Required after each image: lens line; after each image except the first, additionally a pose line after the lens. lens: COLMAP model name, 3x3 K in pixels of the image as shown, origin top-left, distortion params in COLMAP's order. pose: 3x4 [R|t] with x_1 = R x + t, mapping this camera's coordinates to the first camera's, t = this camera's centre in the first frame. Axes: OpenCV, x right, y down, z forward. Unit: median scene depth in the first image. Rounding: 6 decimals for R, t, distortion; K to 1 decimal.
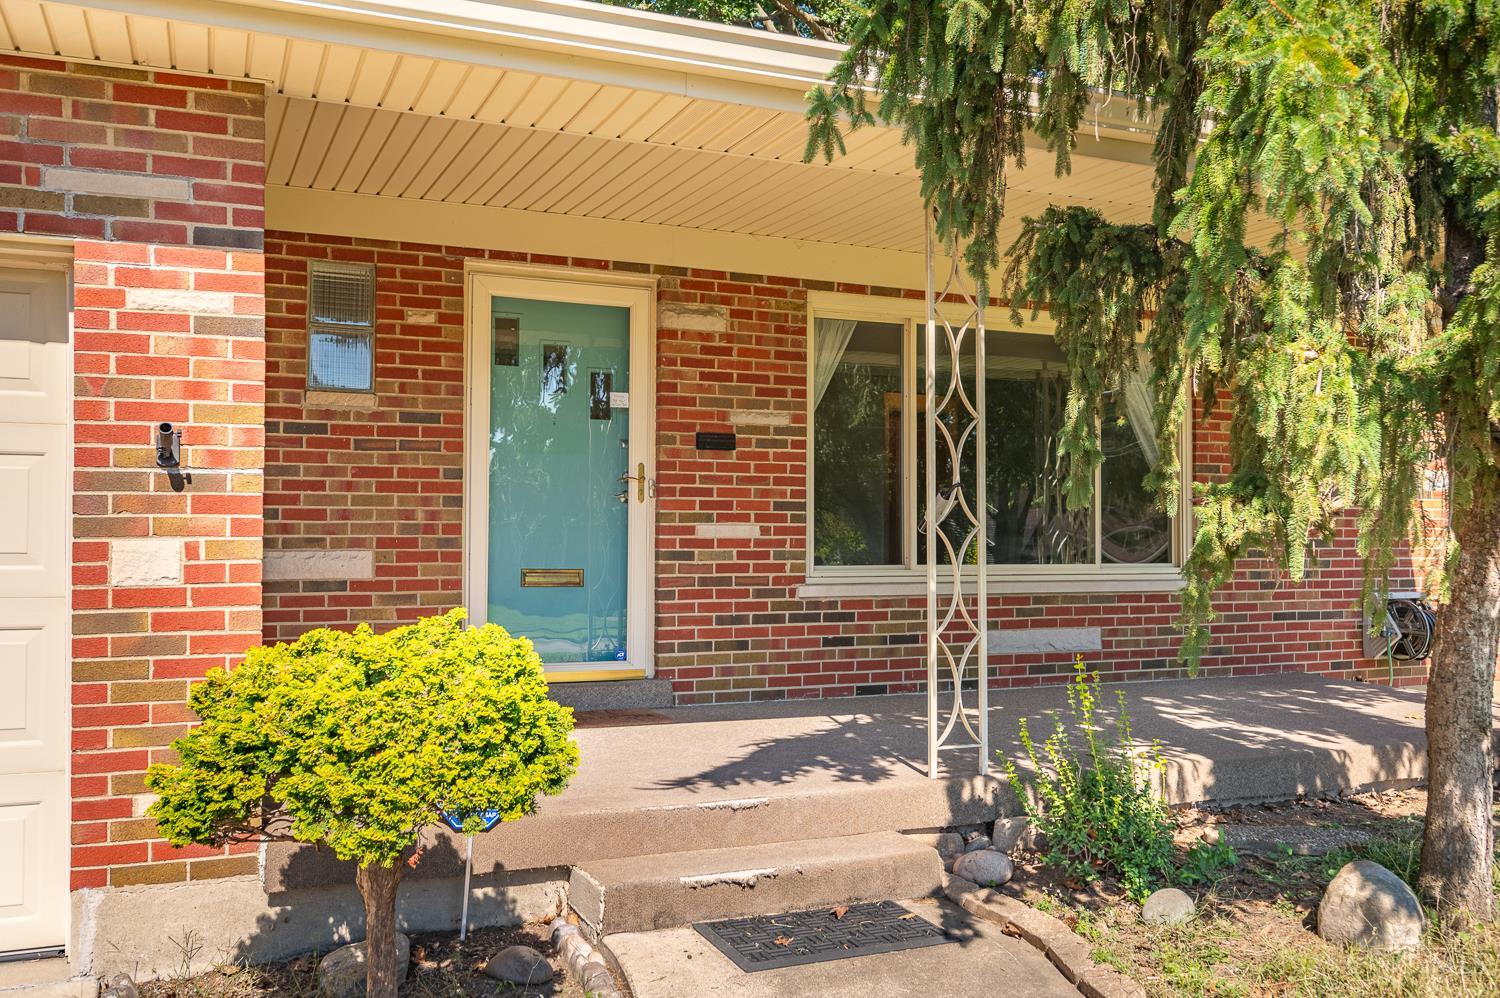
lens RADIAL K [[1327.8, 0, 750.0], [0, 1327.8, 499.0], [0, 0, 1]] dist [0.005959, -0.000363]
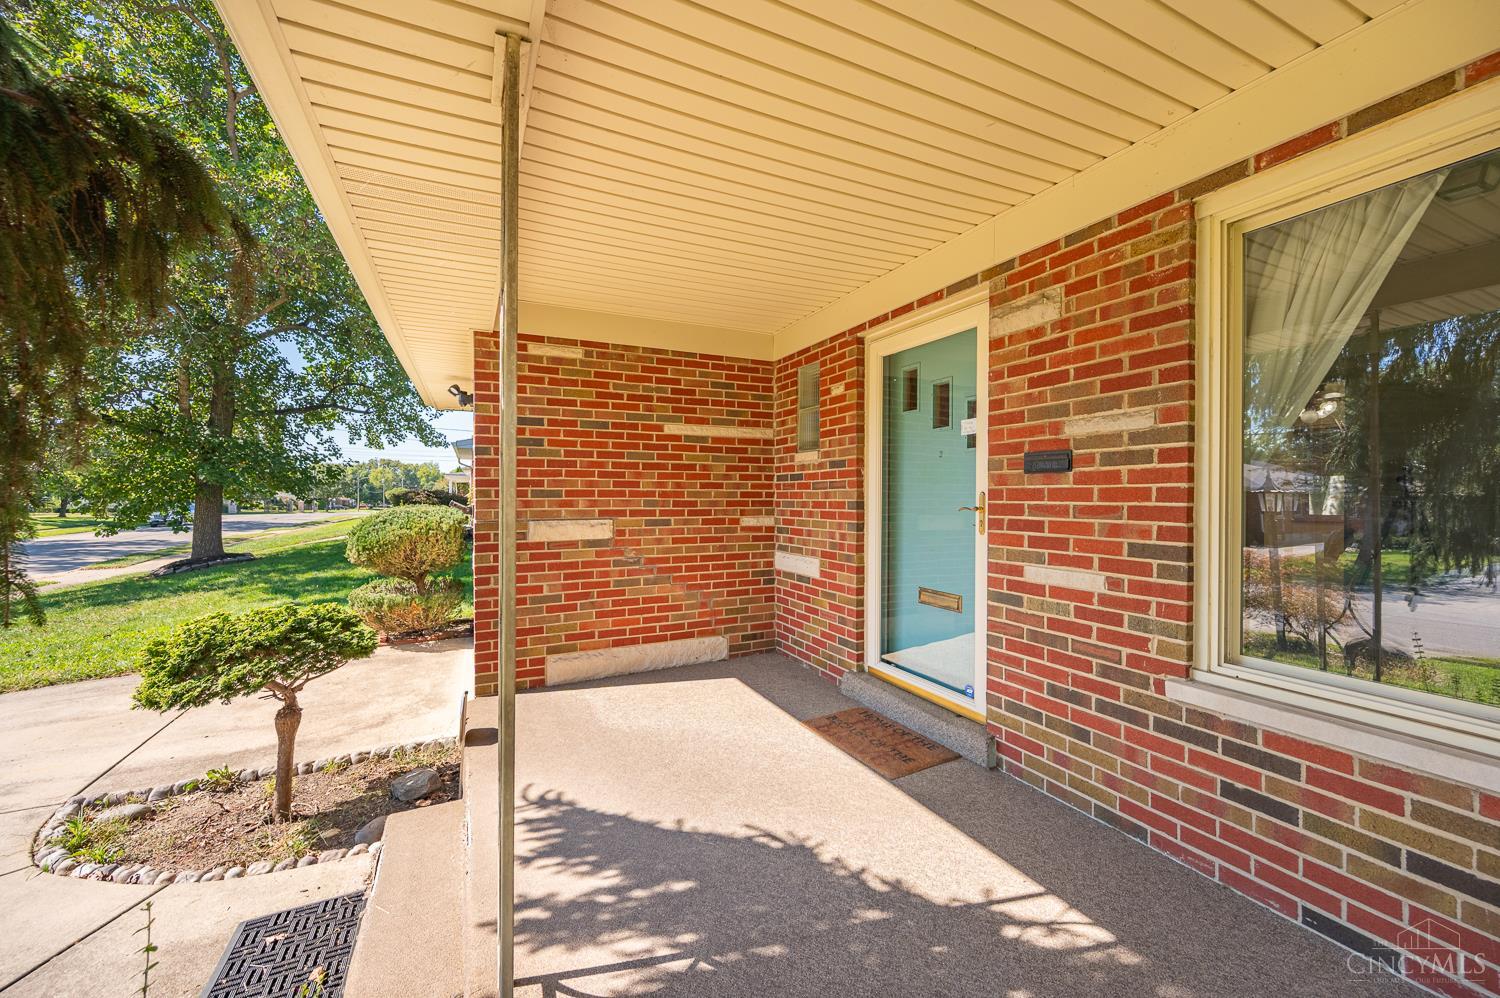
lens RADIAL K [[594.3, 0, 750.0], [0, 594.3, 499.0], [0, 0, 1]] dist [0.001869, -0.000200]
pose [[0.025697, 0.001705, -0.999668, 0.323016], [0.025438, 0.999674, 0.002359, -0.026796], [0.999346, -0.025490, 0.025645, 0.815005]]
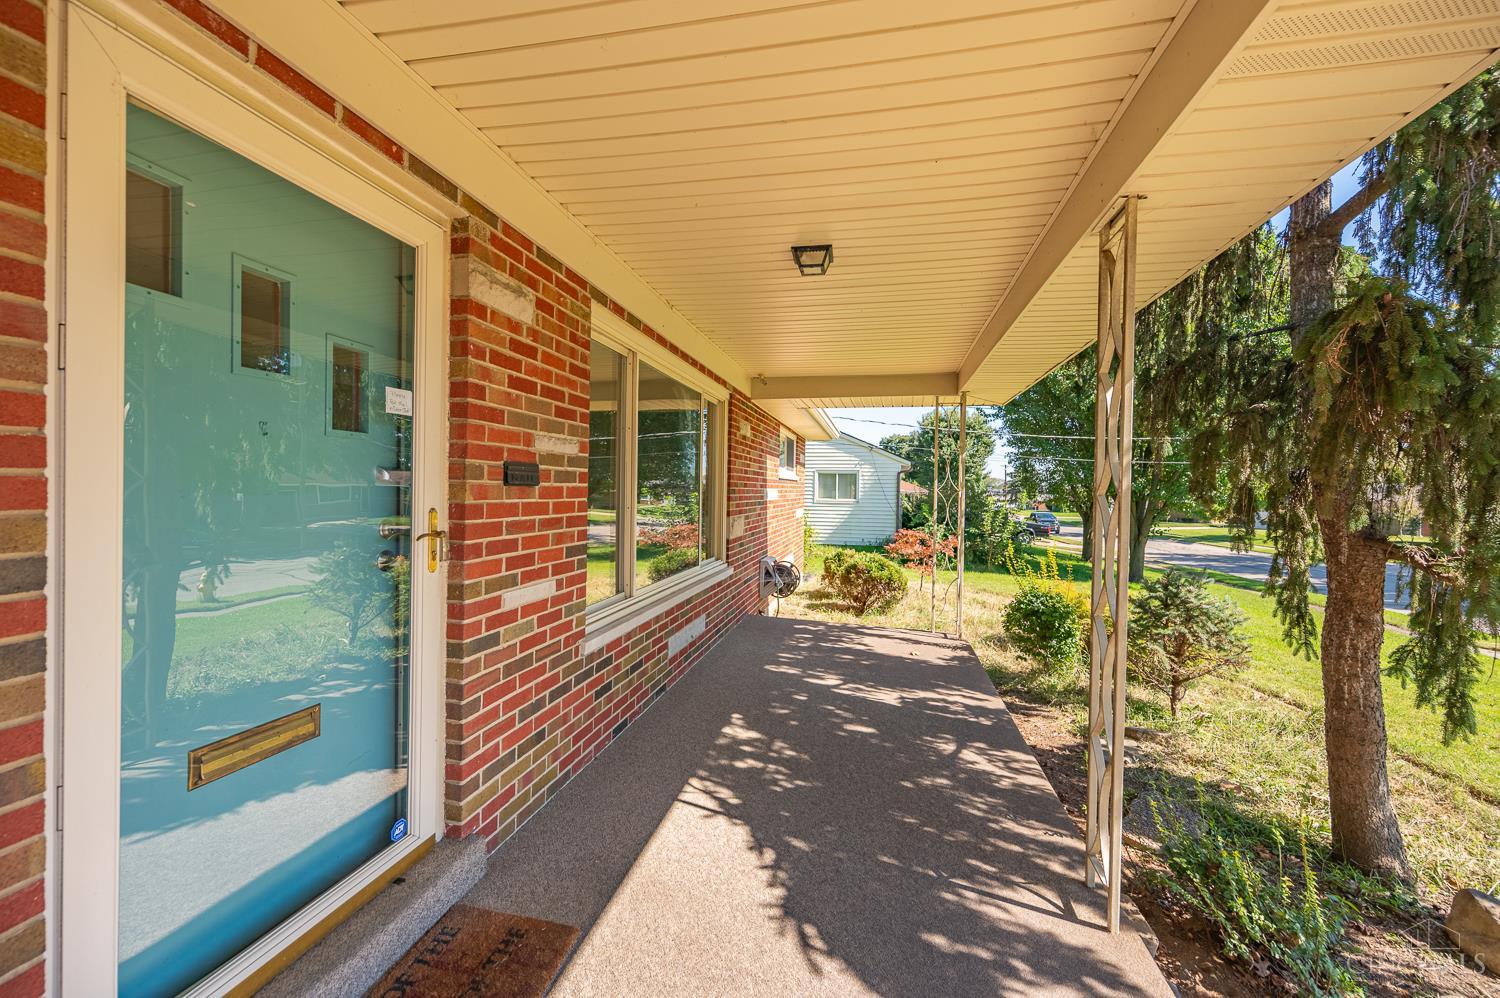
lens RADIAL K [[594.3, 0, 750.0], [0, 594.3, 499.0], [0, 0, 1]] dist [0.001869, -0.000200]
pose [[0.593174, -0.004877, 0.805060, -0.214379], [-0.040113, 0.998561, 0.035604, -0.046533], [-0.804074, -0.053413, 0.592124, 0.706122]]
